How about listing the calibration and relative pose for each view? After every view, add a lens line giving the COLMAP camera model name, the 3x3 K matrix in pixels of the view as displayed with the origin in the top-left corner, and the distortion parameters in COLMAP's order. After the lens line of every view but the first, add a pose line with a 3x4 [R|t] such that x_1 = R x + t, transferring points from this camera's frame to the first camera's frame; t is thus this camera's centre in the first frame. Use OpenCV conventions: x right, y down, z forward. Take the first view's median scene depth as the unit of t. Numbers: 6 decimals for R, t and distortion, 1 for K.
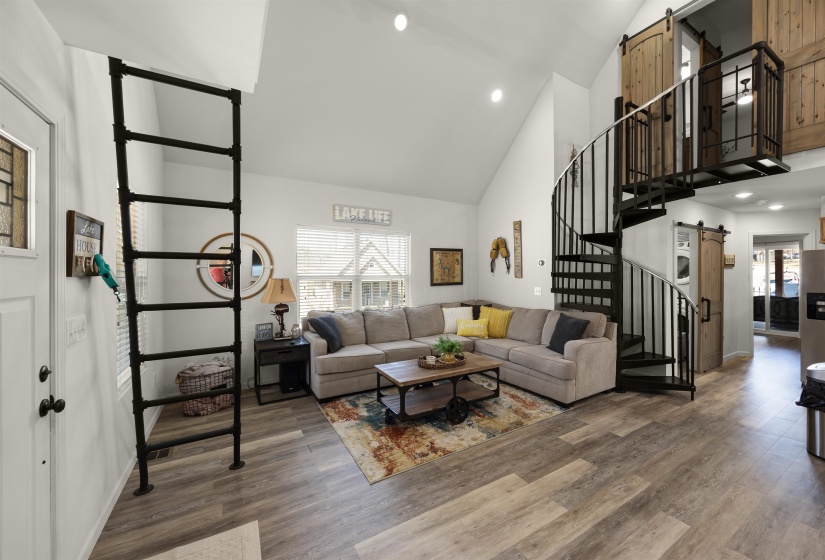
lens RADIAL K [[317.7, 0, 417.2], [0, 317.7, 275.2], [0, 0, 1]] dist [-0.000423, -0.000139]
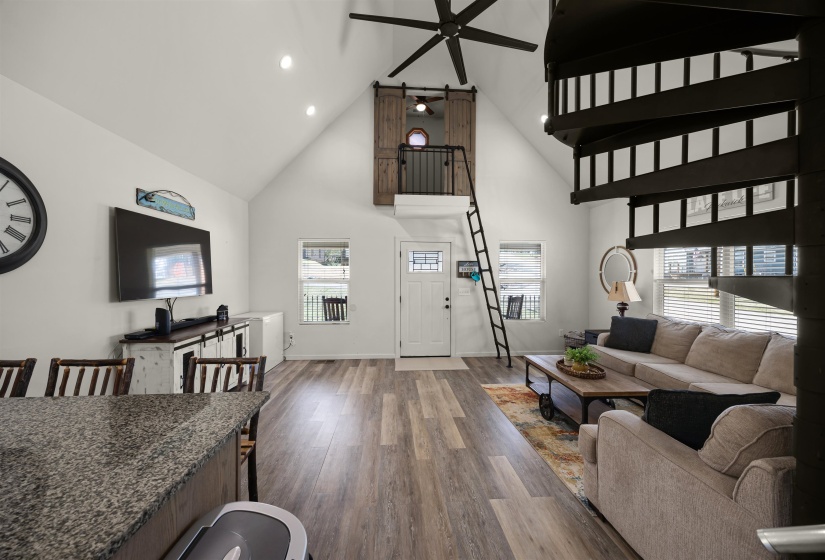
lens RADIAL K [[313.5, 0, 415.5], [0, 313.5, 278.9], [0, 0, 1]] dist [-0.001955, 0.000045]
pose [[-0.442446, 0.007718, -0.896762, 1.105280], [-0.004243, 0.999934, 0.010699, -0.008299], [0.896785, 0.008539, -0.442384, 0.940052]]
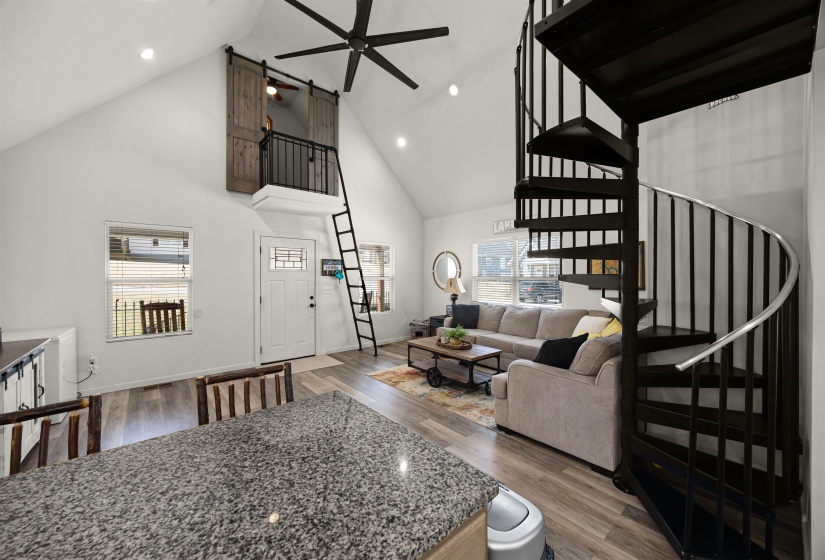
lens RADIAL K [[315.5, 0, 416.1], [0, 315.5, 275.9], [0, 0, 1]] dist [-0.001857, -0.000094]
pose [[0.178095, 0.005717, -0.983997, 1.251762], [-0.004187, 0.999978, 0.005052, -0.007900], [0.984004, 0.003220, 0.178115, 0.604795]]
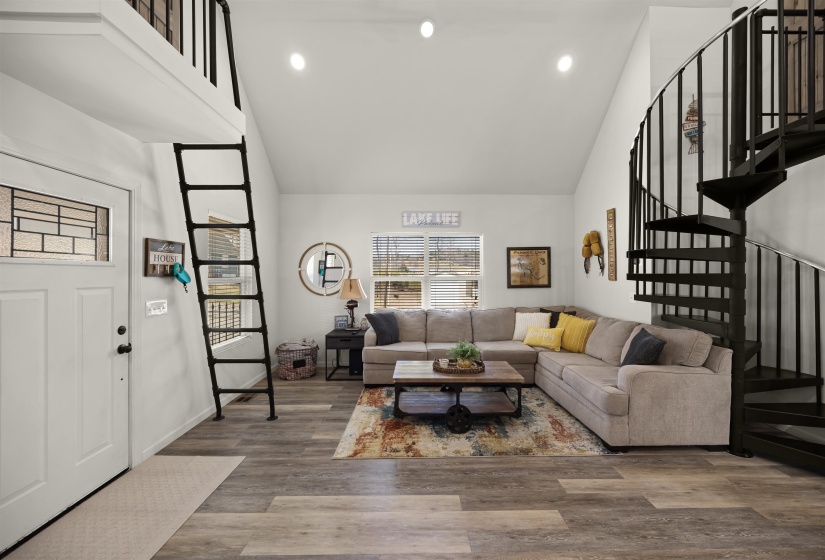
lens RADIAL K [[315.5, 0, 416.1], [0, 315.5, 275.9], [0, 0, 1]] dist [-0.001857, -0.000094]
pose [[0.865553, 0.003256, -0.500807, 0.428711], [-0.003743, 0.999993, 0.000033, -0.002046], [0.500804, 0.001846, 0.865559, 0.105616]]
